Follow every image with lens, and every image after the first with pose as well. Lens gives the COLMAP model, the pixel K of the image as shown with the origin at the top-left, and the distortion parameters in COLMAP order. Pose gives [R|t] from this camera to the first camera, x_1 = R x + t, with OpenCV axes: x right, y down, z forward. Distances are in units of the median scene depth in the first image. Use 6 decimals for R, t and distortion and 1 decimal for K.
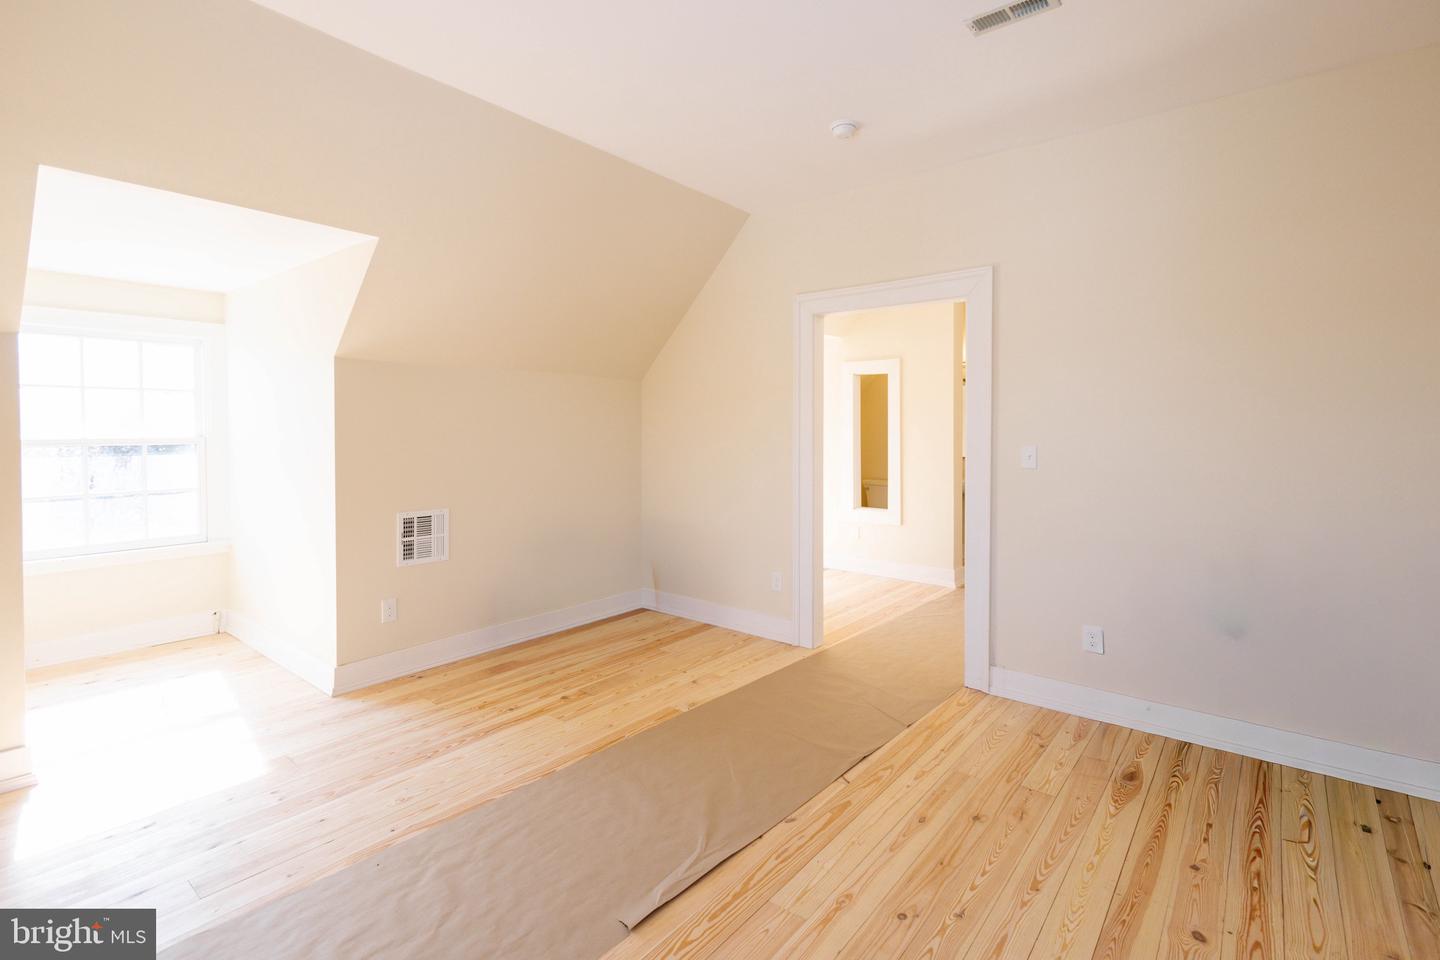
lens RADIAL K [[655.1, 0, 722.2], [0, 655.1, 443.4], [0, 0, 1]] dist [0.002488, 0.000695]
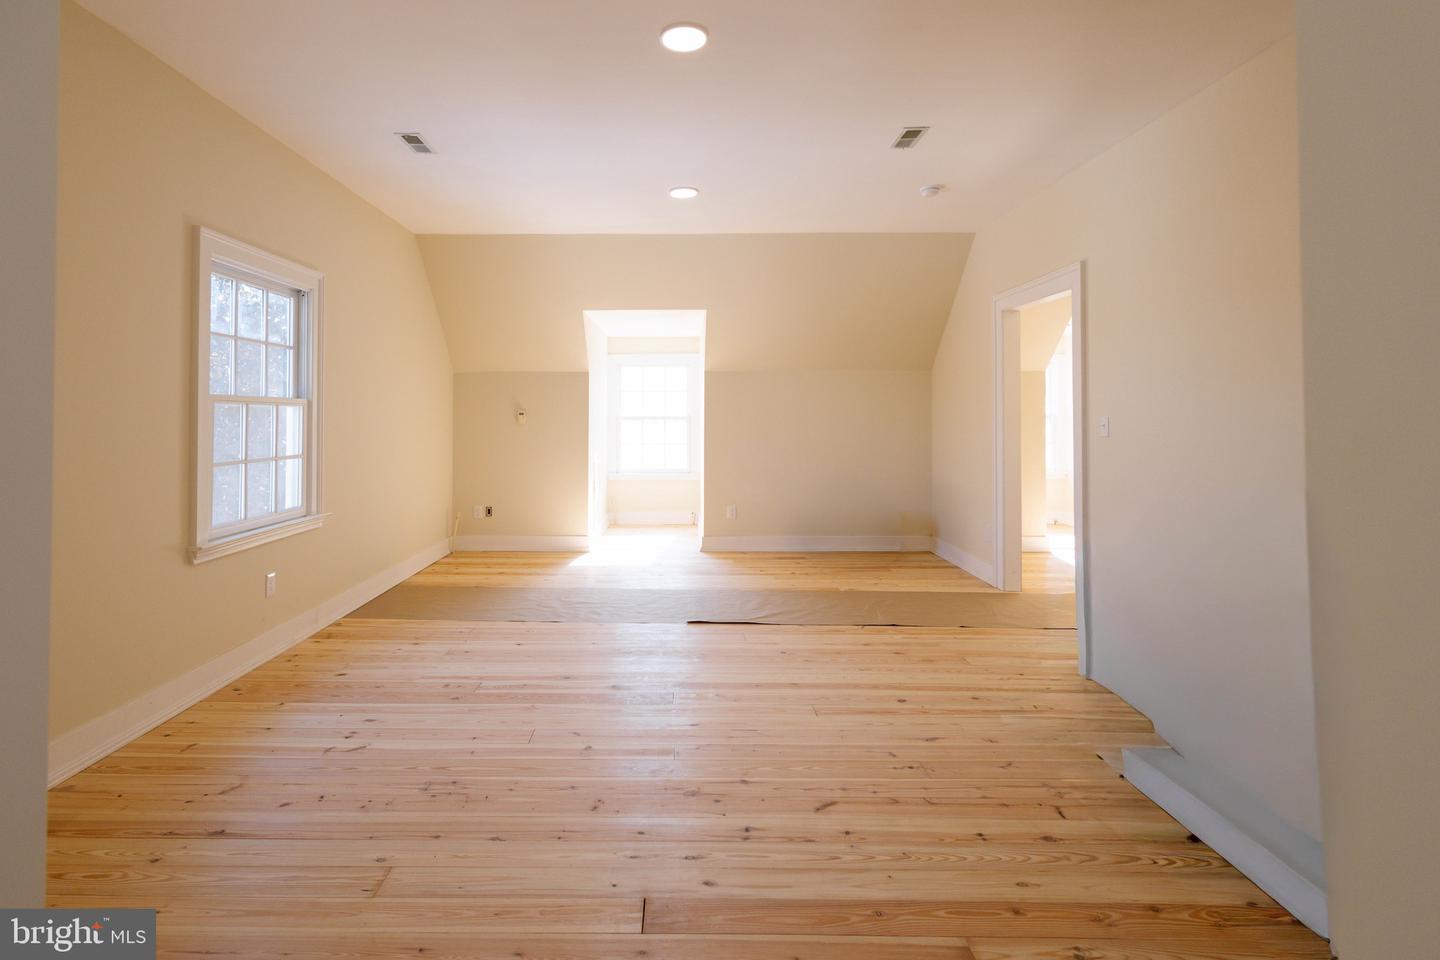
lens RADIAL K [[689.1, 0, 722.1], [0, 689.1, 414.1], [0, 0, 1]] dist [0.019010, -0.009302]
pose [[0.669285, -0.008006, -0.742963, 0.913773], [-0.008652, 0.999790, -0.018567, 0.026831], [0.742955, 0.018855, 0.669075, -0.286295]]
